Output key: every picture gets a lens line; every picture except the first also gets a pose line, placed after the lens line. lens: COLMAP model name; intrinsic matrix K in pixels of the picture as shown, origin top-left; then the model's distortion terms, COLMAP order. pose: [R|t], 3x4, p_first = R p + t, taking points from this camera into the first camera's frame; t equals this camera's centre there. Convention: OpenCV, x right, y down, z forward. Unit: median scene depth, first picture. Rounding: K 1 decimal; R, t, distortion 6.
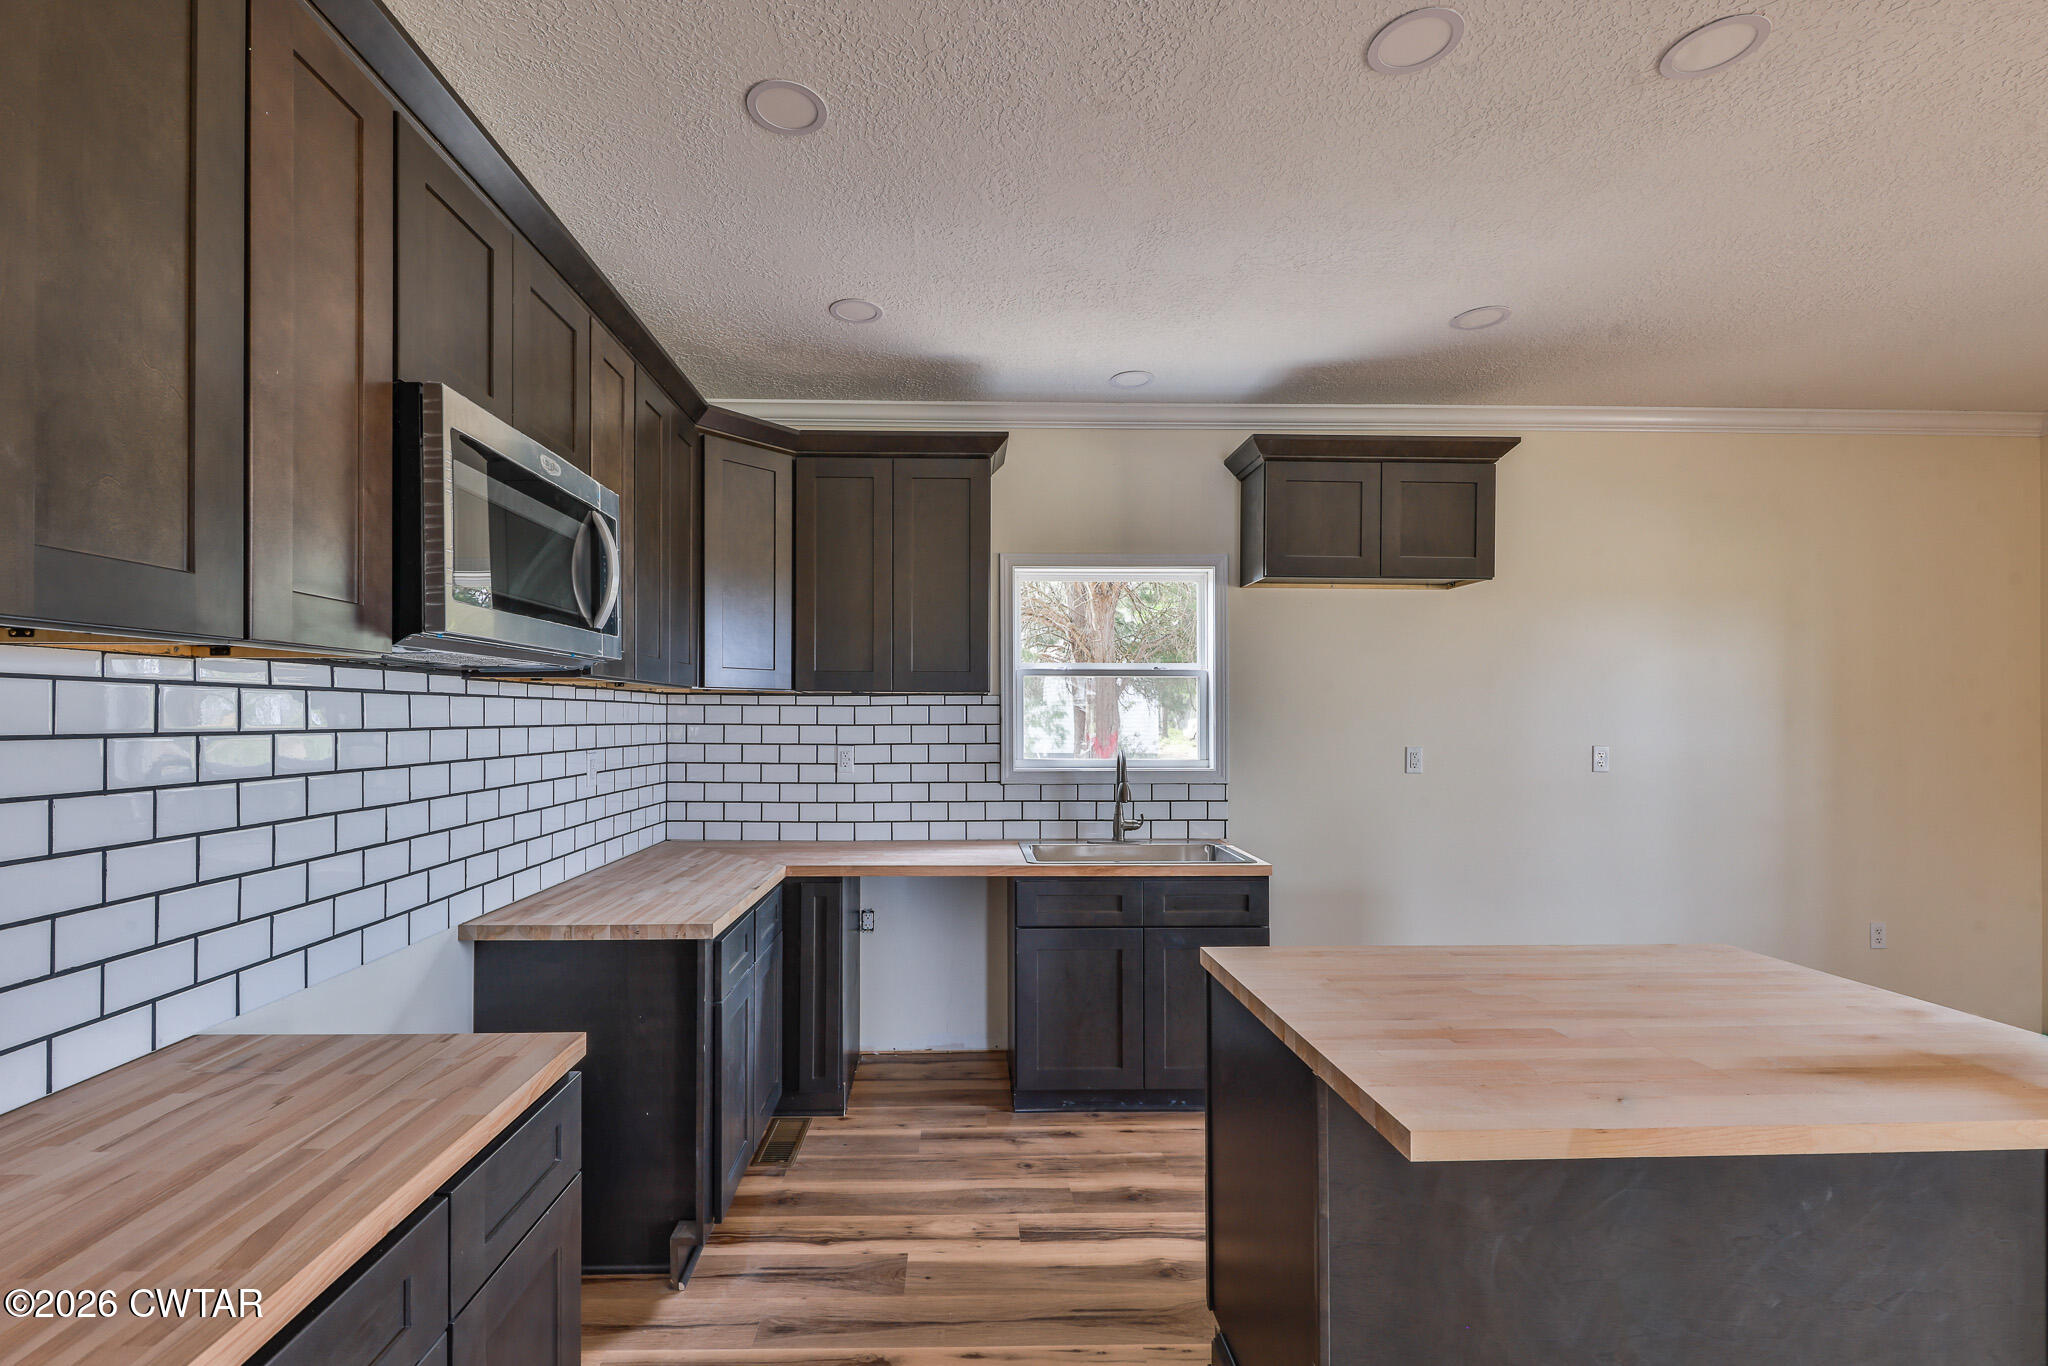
lens RADIAL K [[911.3, 0, 938.9], [0, 911.3, 708.5], [0, 0, 1]] dist [0.010218, -0.003622]
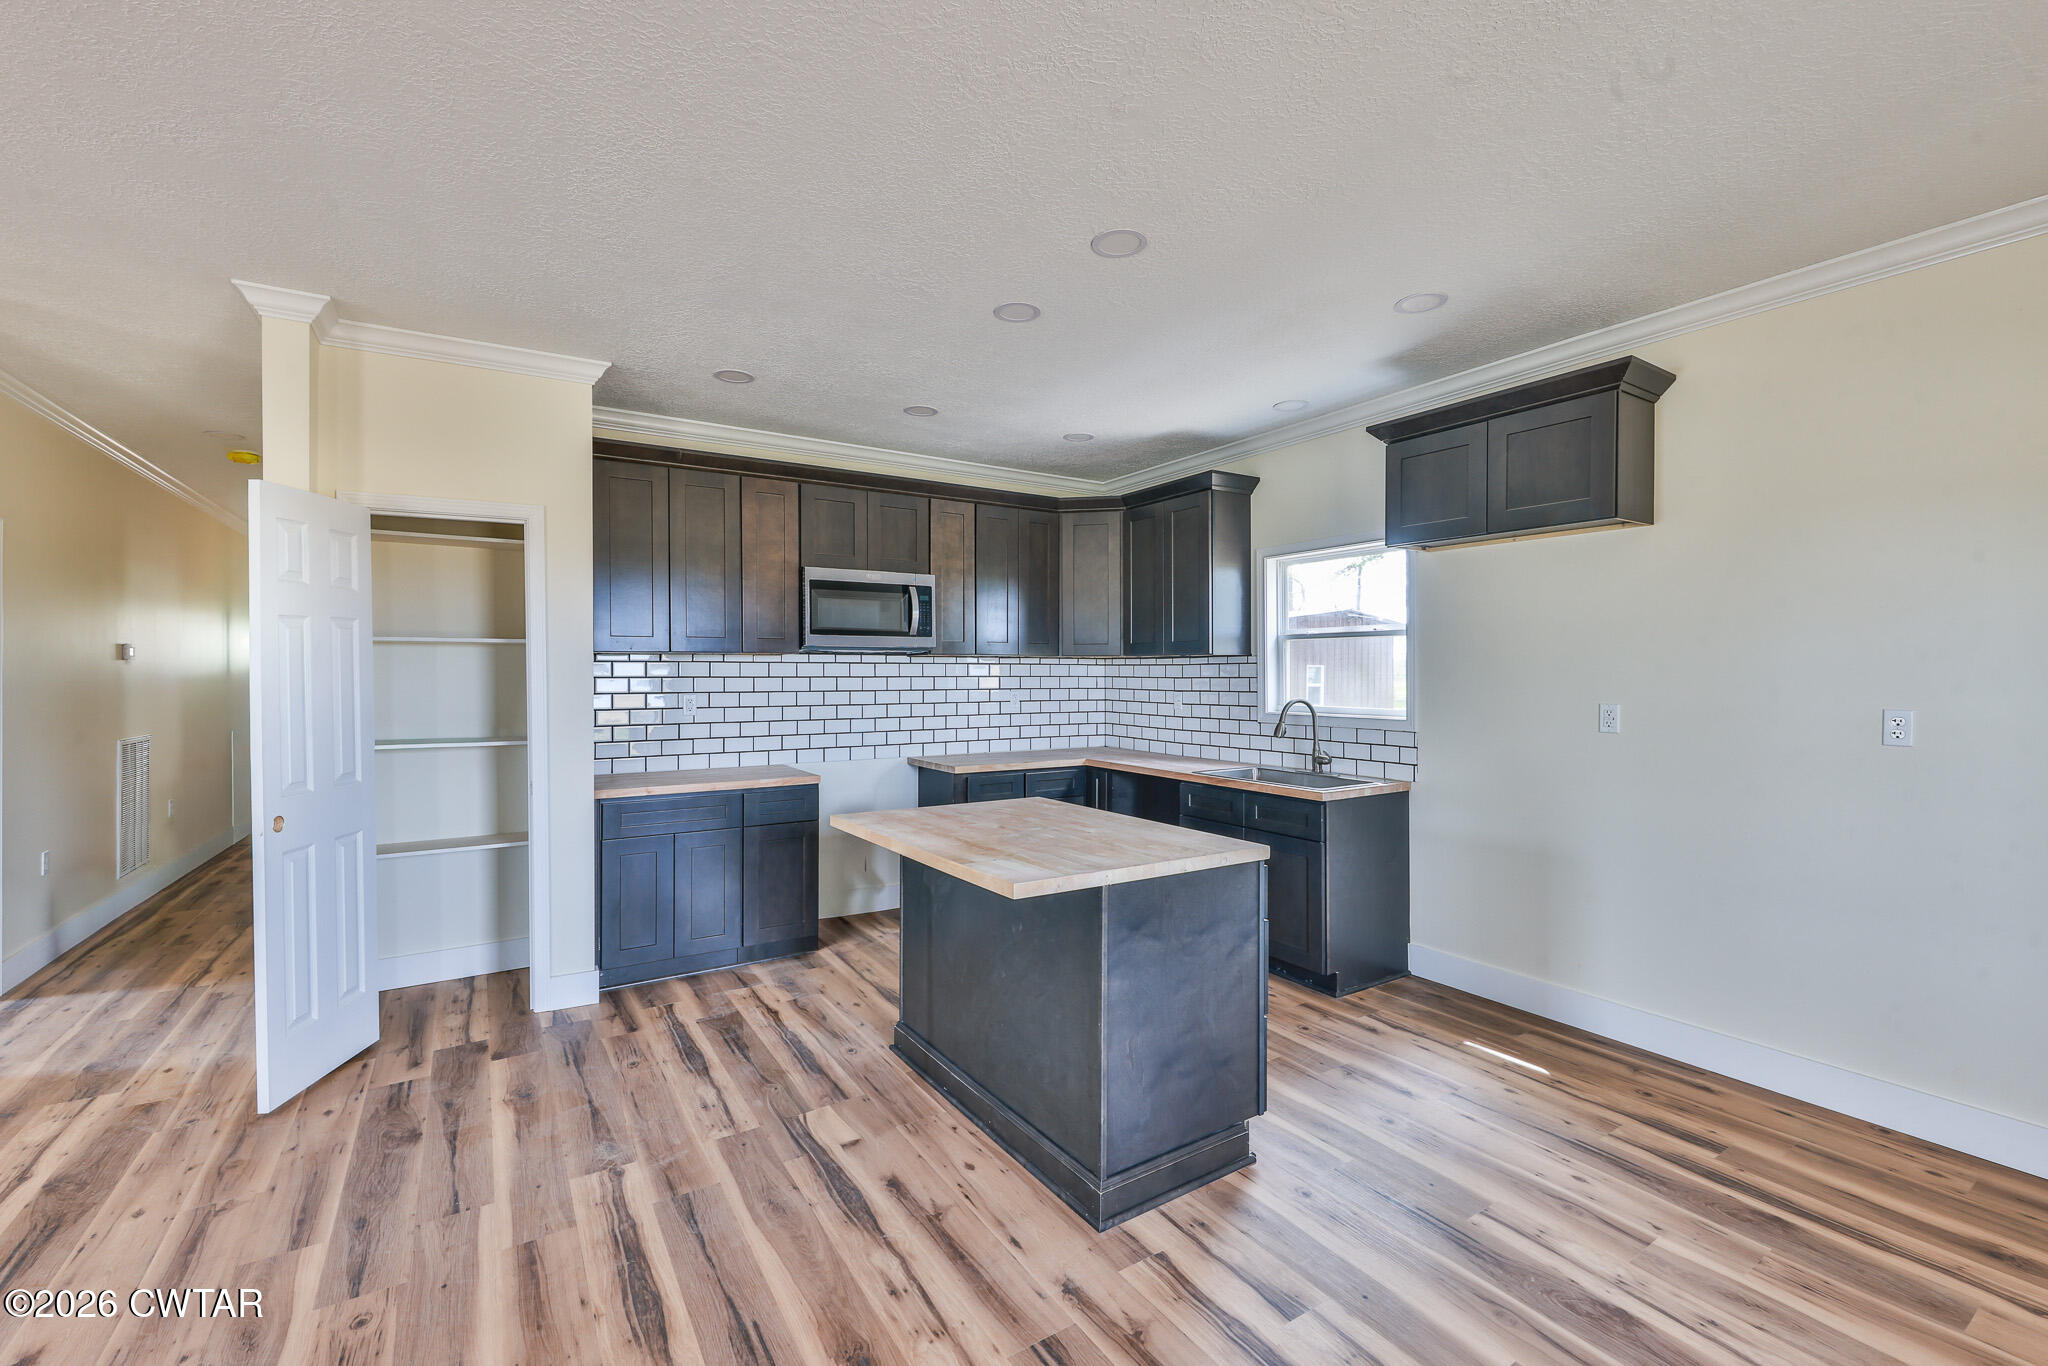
lens RADIAL K [[898.0, 0, 1071.6], [0, 898.0, 668.8], [0, 0, 1]] dist [-0.000875, -0.001268]
pose [[0.520498, -0.005048, -0.853848, 1.121645], [0.009678, 0.999953, -0.000012, 0.001930], [0.853808, -0.008257, 0.520523, 0.088541]]
